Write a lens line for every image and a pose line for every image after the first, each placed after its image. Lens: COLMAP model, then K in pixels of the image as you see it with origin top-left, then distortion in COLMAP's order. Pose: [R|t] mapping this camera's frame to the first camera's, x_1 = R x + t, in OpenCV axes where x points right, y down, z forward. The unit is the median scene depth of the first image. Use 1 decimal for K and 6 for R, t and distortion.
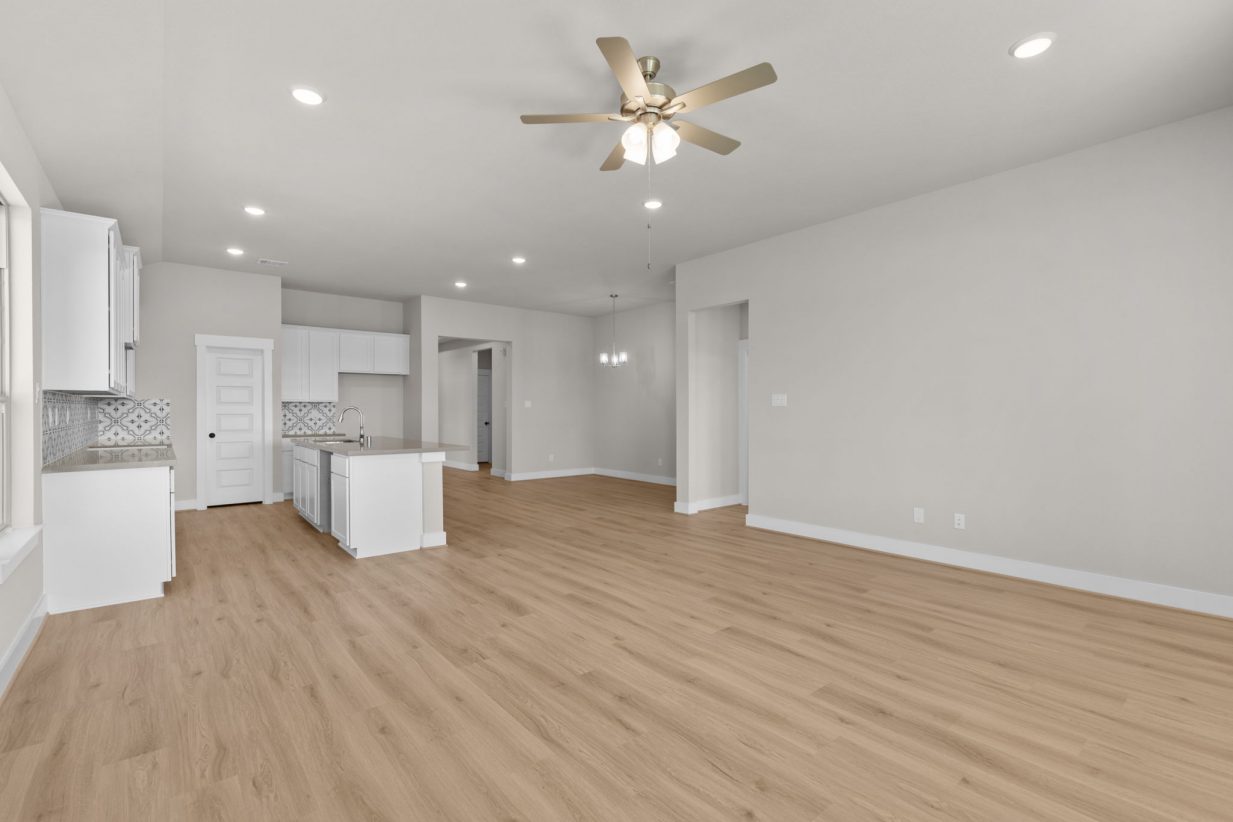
lens RADIAL K [[554.1, 0, 614.3], [0, 554.1, 418.8], [0, 0, 1]] dist [-0.000811, 0.000019]
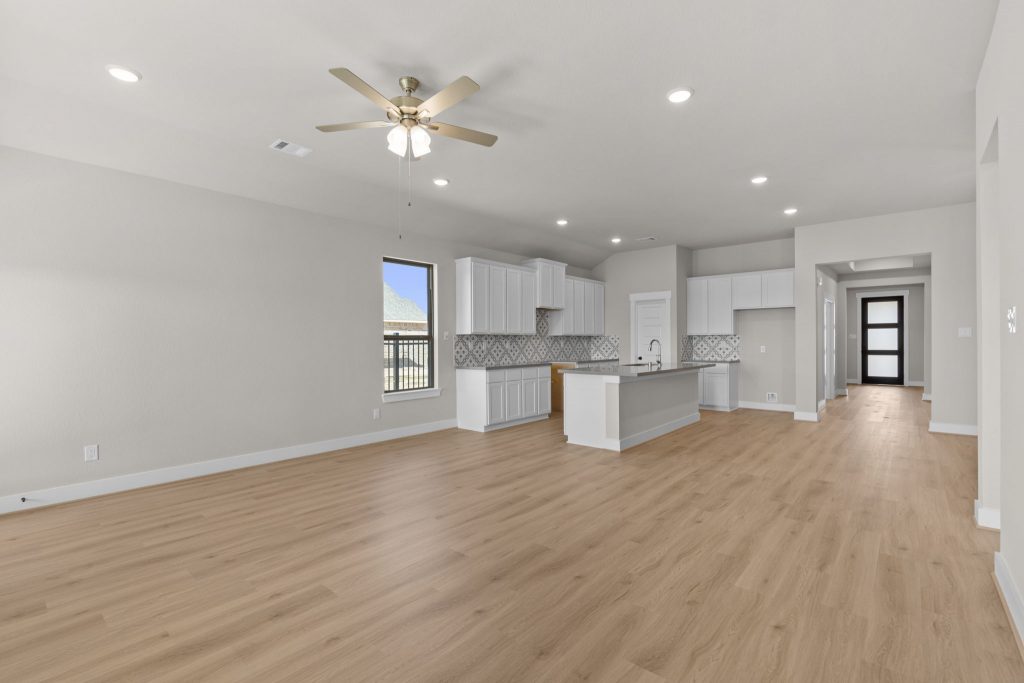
lens RADIAL K [[460.2, 0, 510.2], [0, 460.2, 348.0], [0, 0, 1]] dist [-0.000811, 0.000019]
pose [[0.166797, 0.011310, -0.985926, 0.863393], [-0.009903, 0.999903, 0.009795, -0.013552], [0.985941, 0.008130, 0.166893, 0.766163]]
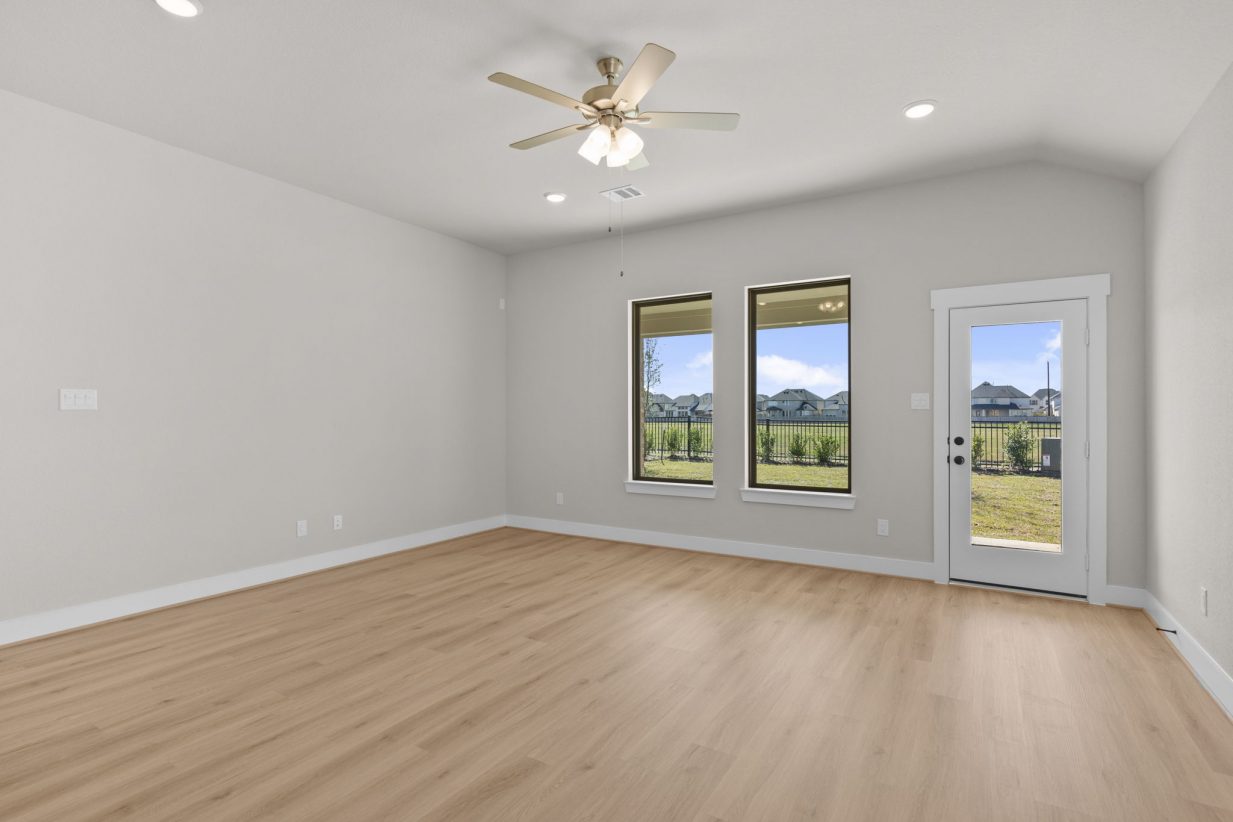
lens RADIAL K [[601.3, 0, 616.5], [0, 601.3, 411.0], [0, 0, 1]] dist [0.001827, 0.000277]
pose [[-0.330088, 0.008071, 0.943916, -0.693972], [0.015738, 0.999872, -0.003045, -0.014304], [-0.943819, 0.013850, -0.330173, 0.978637]]
